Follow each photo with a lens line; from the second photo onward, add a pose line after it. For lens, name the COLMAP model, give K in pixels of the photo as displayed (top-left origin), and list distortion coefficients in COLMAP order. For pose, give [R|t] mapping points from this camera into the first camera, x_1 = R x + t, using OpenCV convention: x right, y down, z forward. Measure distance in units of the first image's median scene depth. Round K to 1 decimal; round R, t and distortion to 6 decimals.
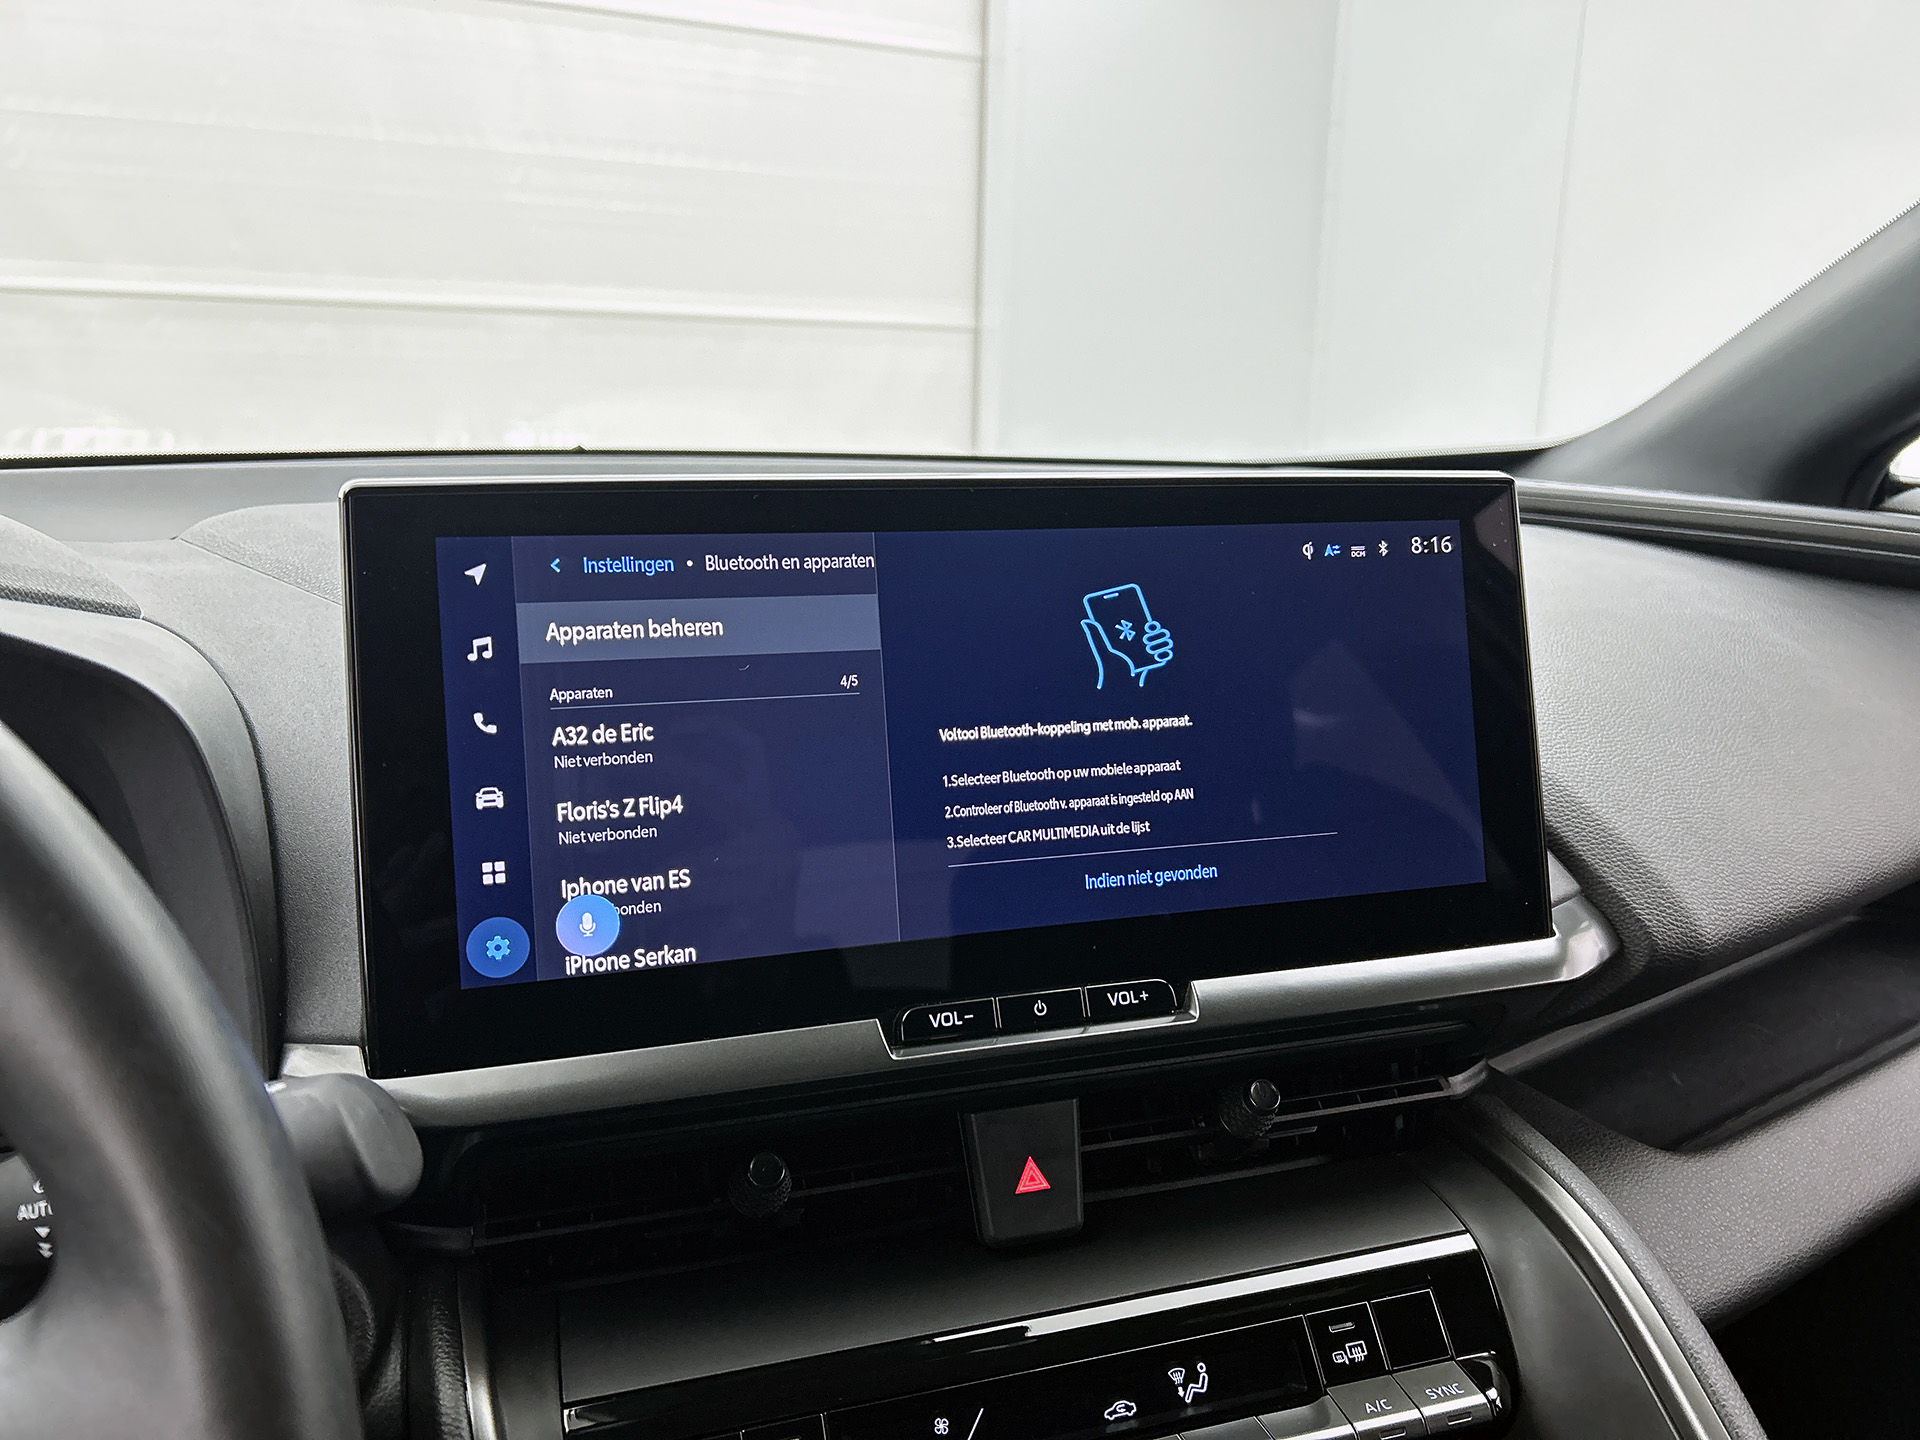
lens RADIAL K [[1455.5, 0, 967.9], [0, 1455.5, 730.0], [0, 0, 1]] dist [0.057667, -0.088884]
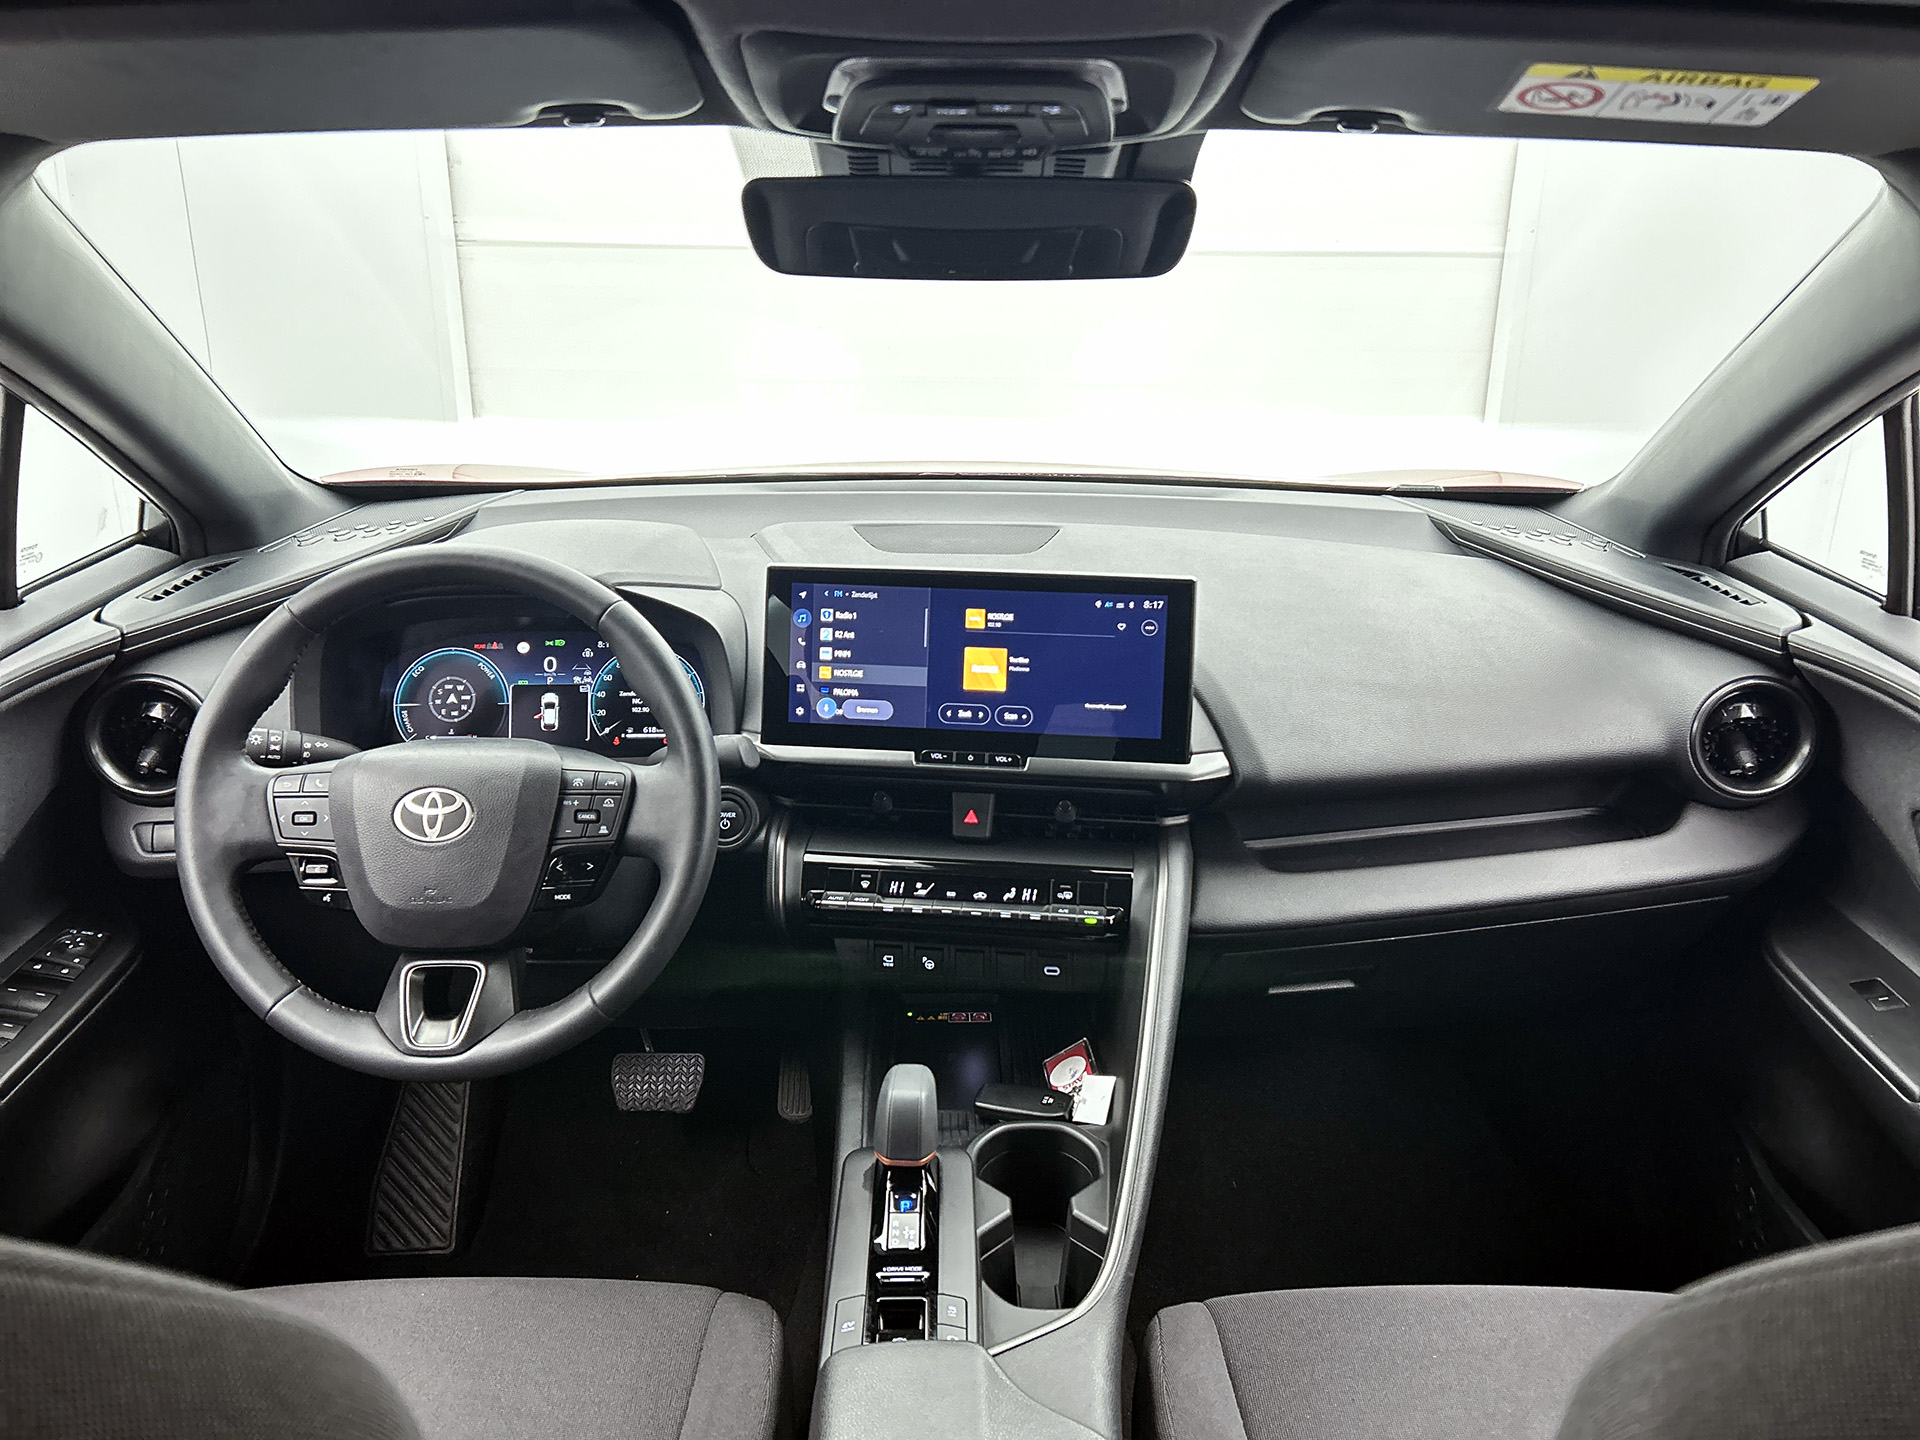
lens RADIAL K [[1455.5, 0, 982.8], [0, 1455.5, 725.8], [0, 0, 1]] dist [0.057667, -0.088884]
pose [[0.910475, 0.131290, -0.392170, 1.146953], [-0.090291, 0.988500, 0.121306, -0.214636], [0.403586, -0.075037, 0.911859, -1.548516]]
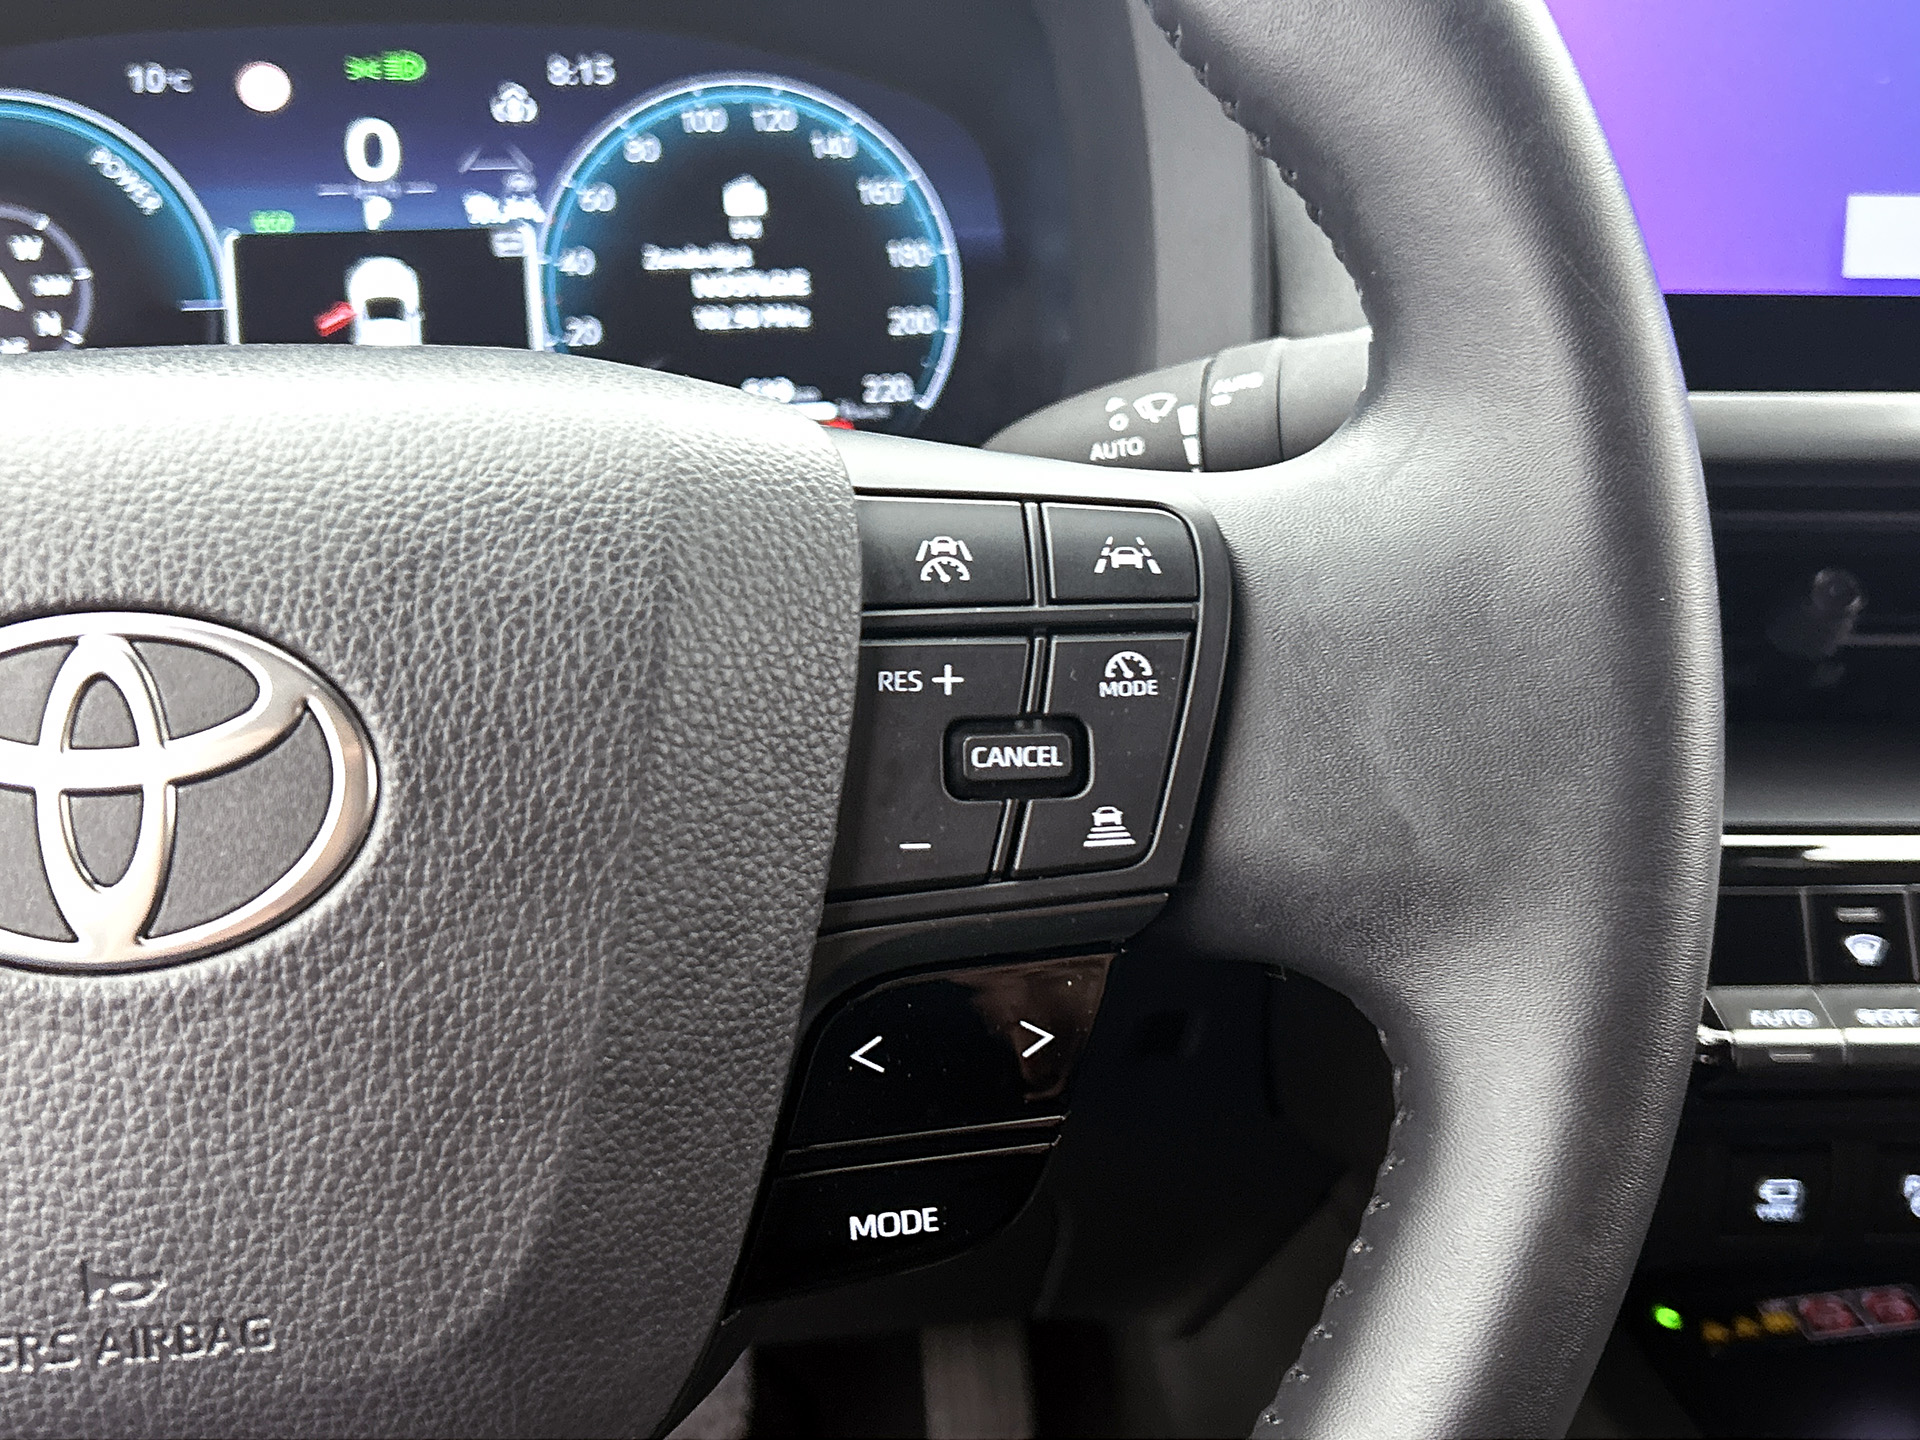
lens RADIAL K [[2092.8, 0, 954.4], [0, 2092.8, 734.1], [0, 0, 1]] dist [0.039189, 0.000000]
pose [[0.957722, 0.119845, -0.261546, -0.265747], [-0.065942, 0.976346, 0.205915, 0.169284], [0.280037, -0.179962, 0.942970, -0.155672]]
